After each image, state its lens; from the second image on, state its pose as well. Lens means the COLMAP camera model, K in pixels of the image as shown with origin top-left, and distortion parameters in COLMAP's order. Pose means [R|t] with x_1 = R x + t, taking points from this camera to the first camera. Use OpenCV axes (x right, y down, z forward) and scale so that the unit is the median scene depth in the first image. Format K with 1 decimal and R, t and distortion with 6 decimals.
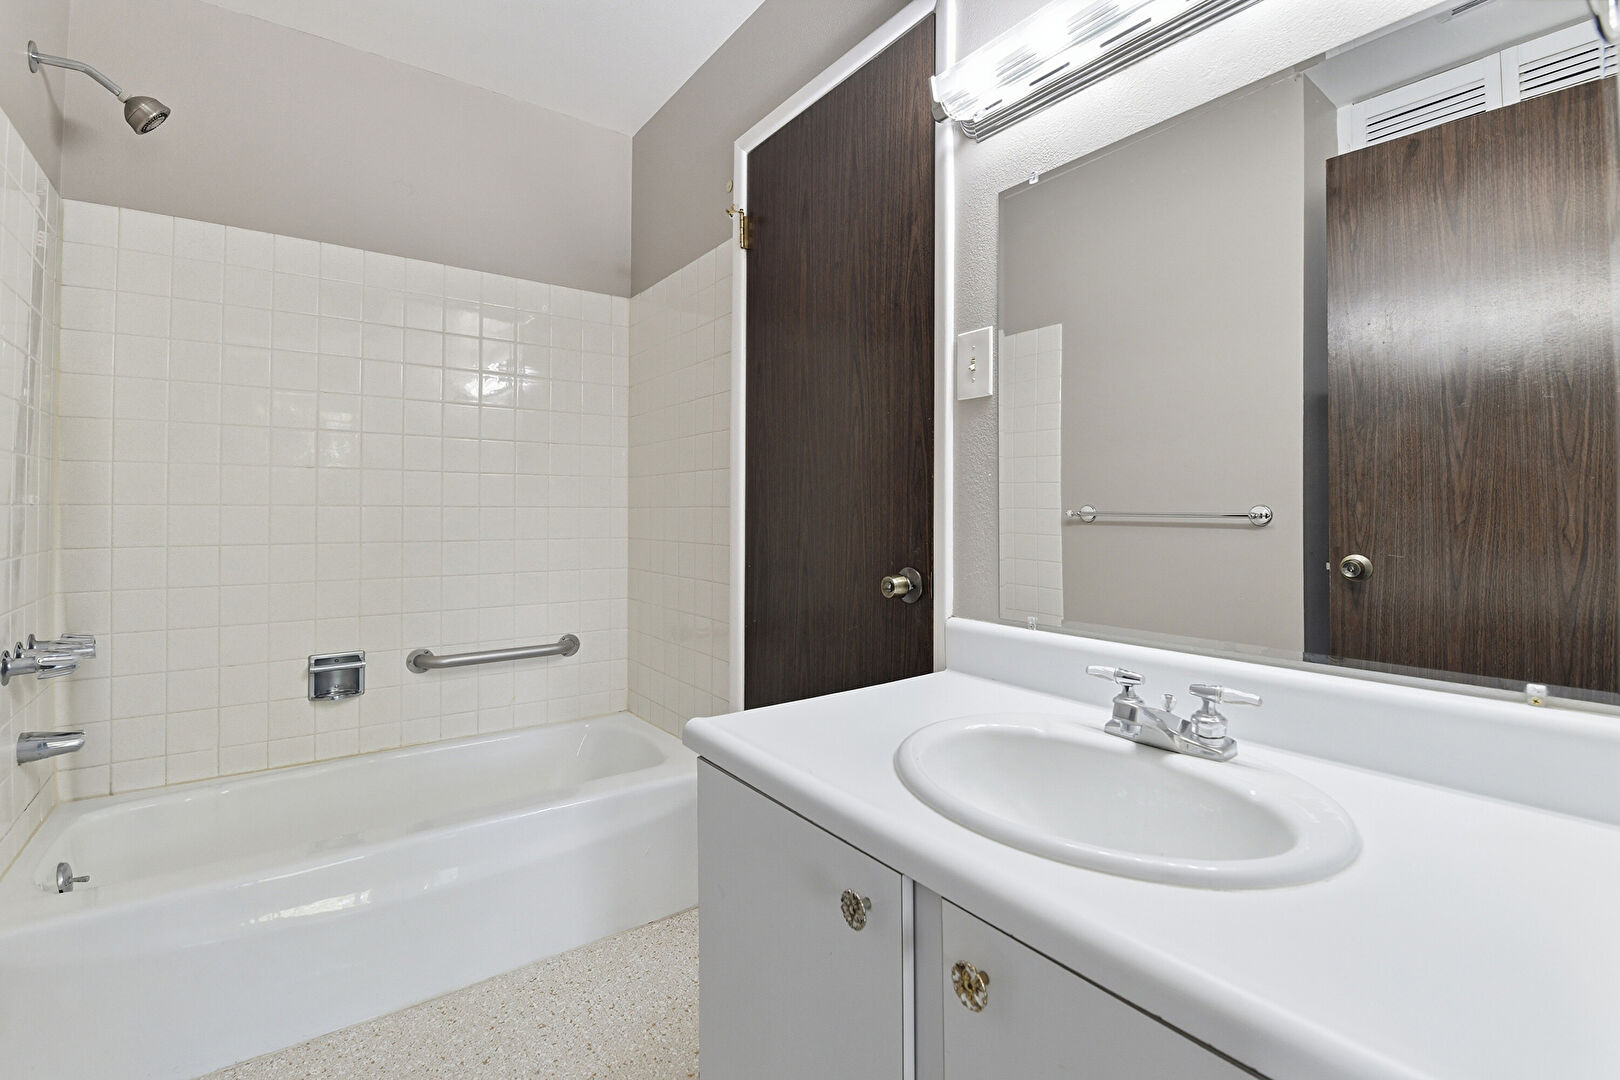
lens RADIAL K [[727.9, 0, 814.2], [0, 727.9, 520.4], [0, 0, 1]] dist [-0.008765, -0.000661]
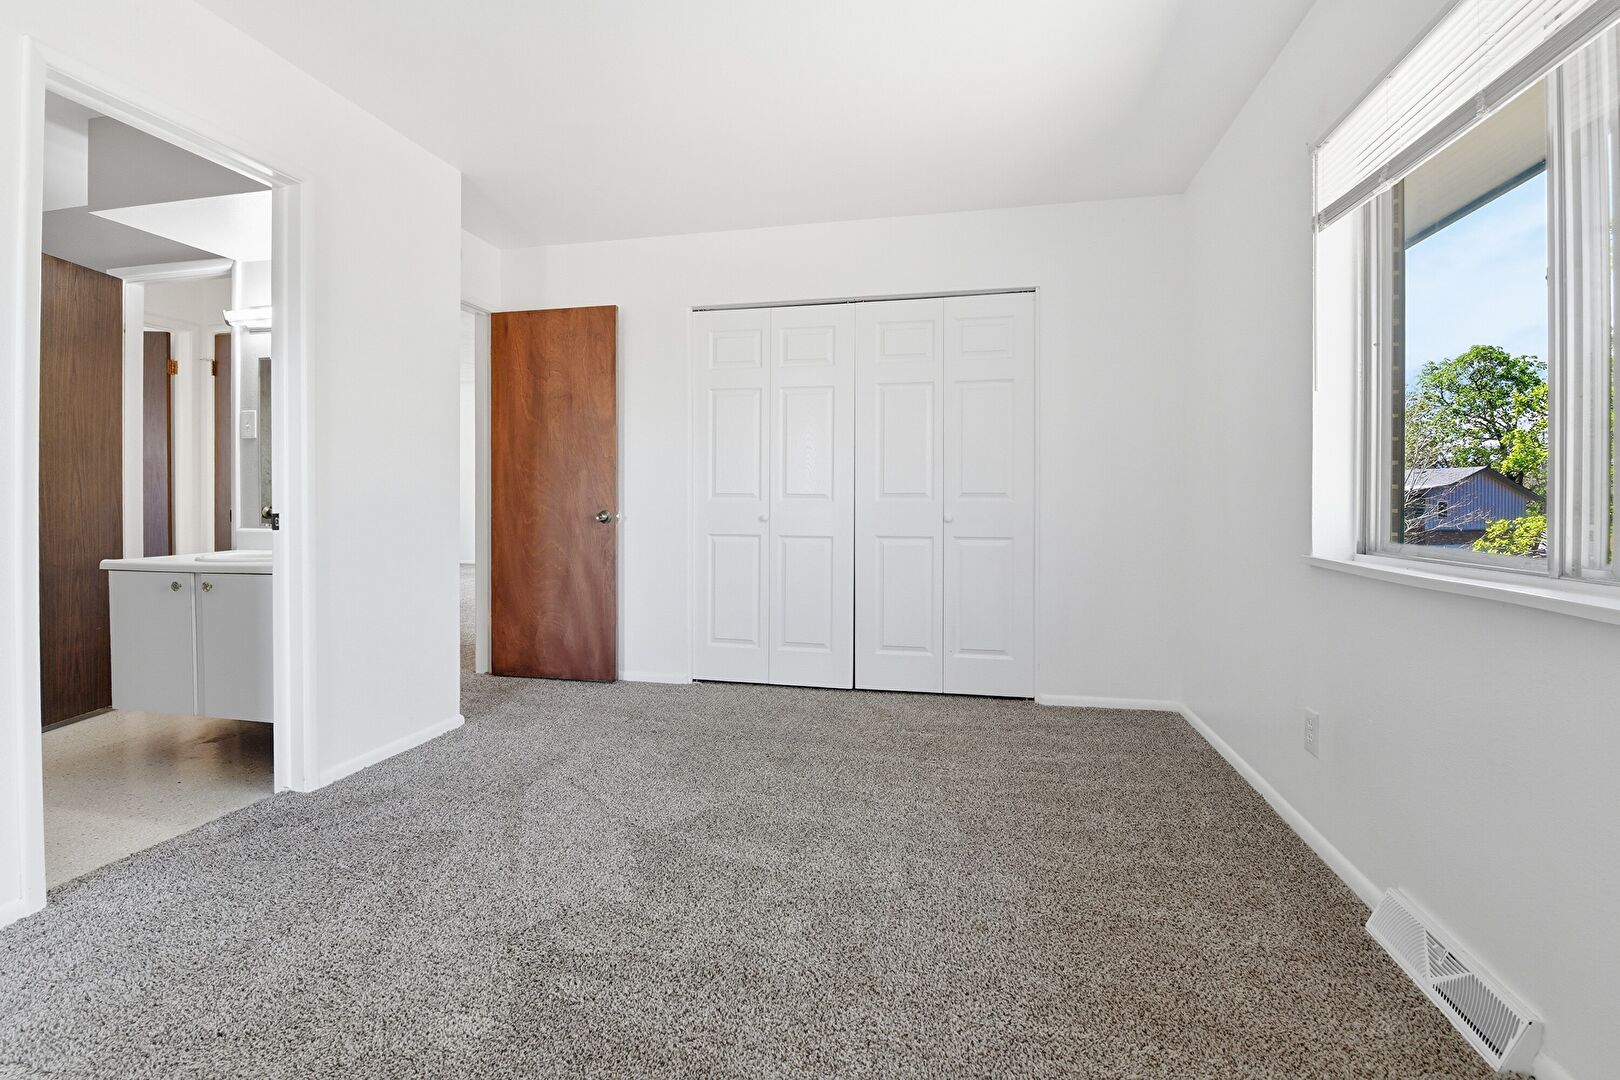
lens RADIAL K [[727.9, 0, 814.2], [0, 727.9, 520.4], [0, 0, 1]] dist [-0.008765, -0.000661]
pose [[0.755984, -0.016889, 0.654373, 0.056541], [-0.001680, 0.999614, 0.027741, 0.037090], [-0.654588, -0.022071, 0.755663, -2.087775]]
